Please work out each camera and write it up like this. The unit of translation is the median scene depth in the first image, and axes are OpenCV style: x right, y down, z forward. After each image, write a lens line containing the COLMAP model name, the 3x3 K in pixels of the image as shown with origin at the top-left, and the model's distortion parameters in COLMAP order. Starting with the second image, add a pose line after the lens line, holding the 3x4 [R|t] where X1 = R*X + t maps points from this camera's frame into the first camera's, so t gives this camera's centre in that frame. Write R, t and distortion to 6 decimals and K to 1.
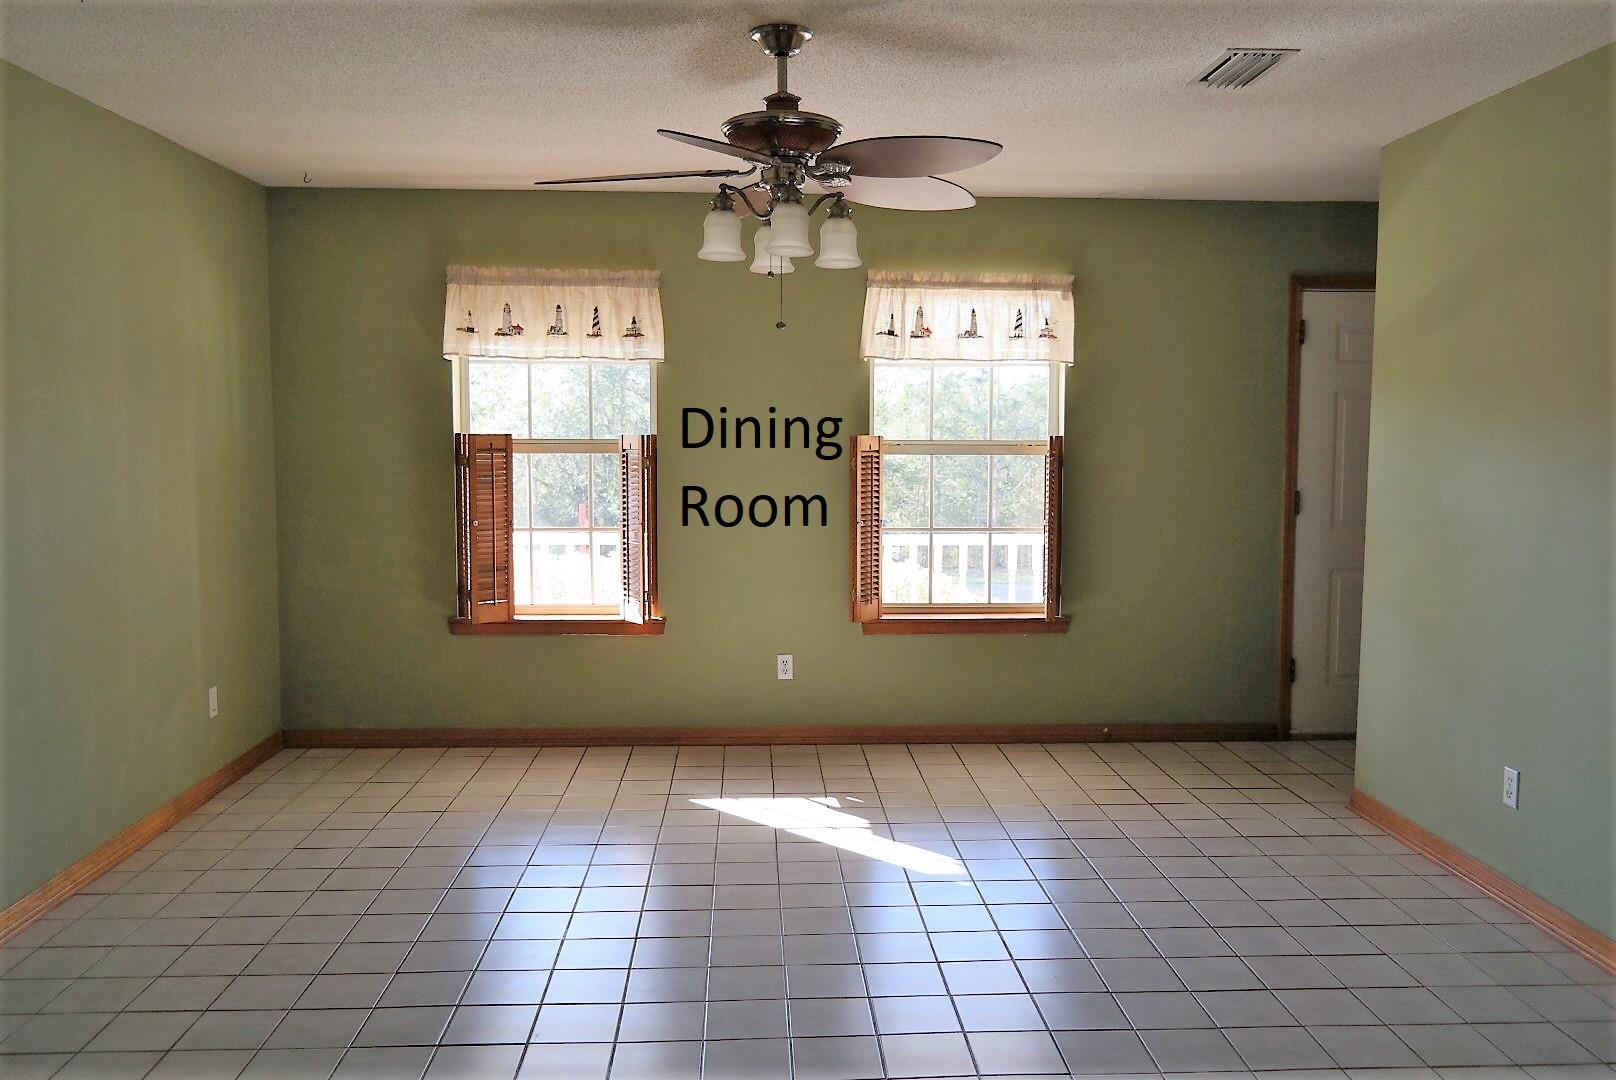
lens RADIAL K [[1294.7, 0, 812.1], [0, 1294.7, 539.9], [0, 0, 1]] dist [0.003523, -0.007935]
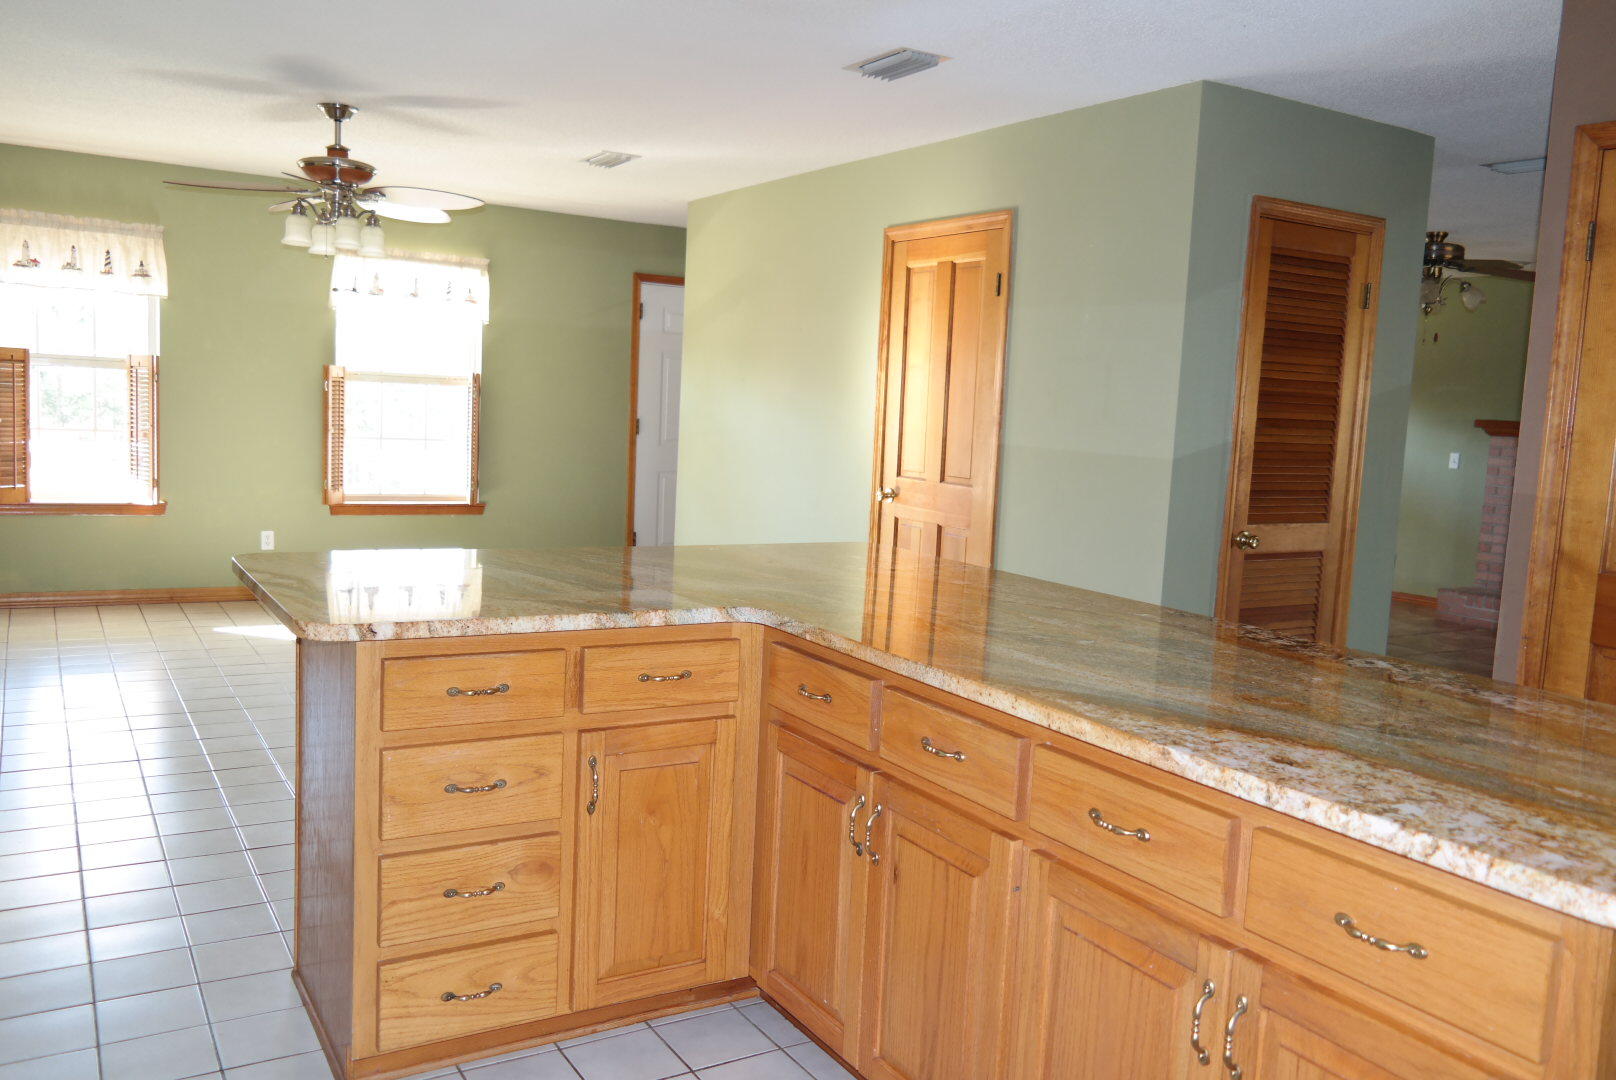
lens RADIAL K [[1294.7, 0, 812.1], [0, 1294.7, 539.9], [0, 0, 1]] dist [0.003523, -0.007935]
pose [[0.879478, -0.010146, 0.475832, -0.166278], [-0.007214, 0.999374, 0.034643, 0.050966], [-0.475886, -0.033900, 0.878854, -0.427961]]
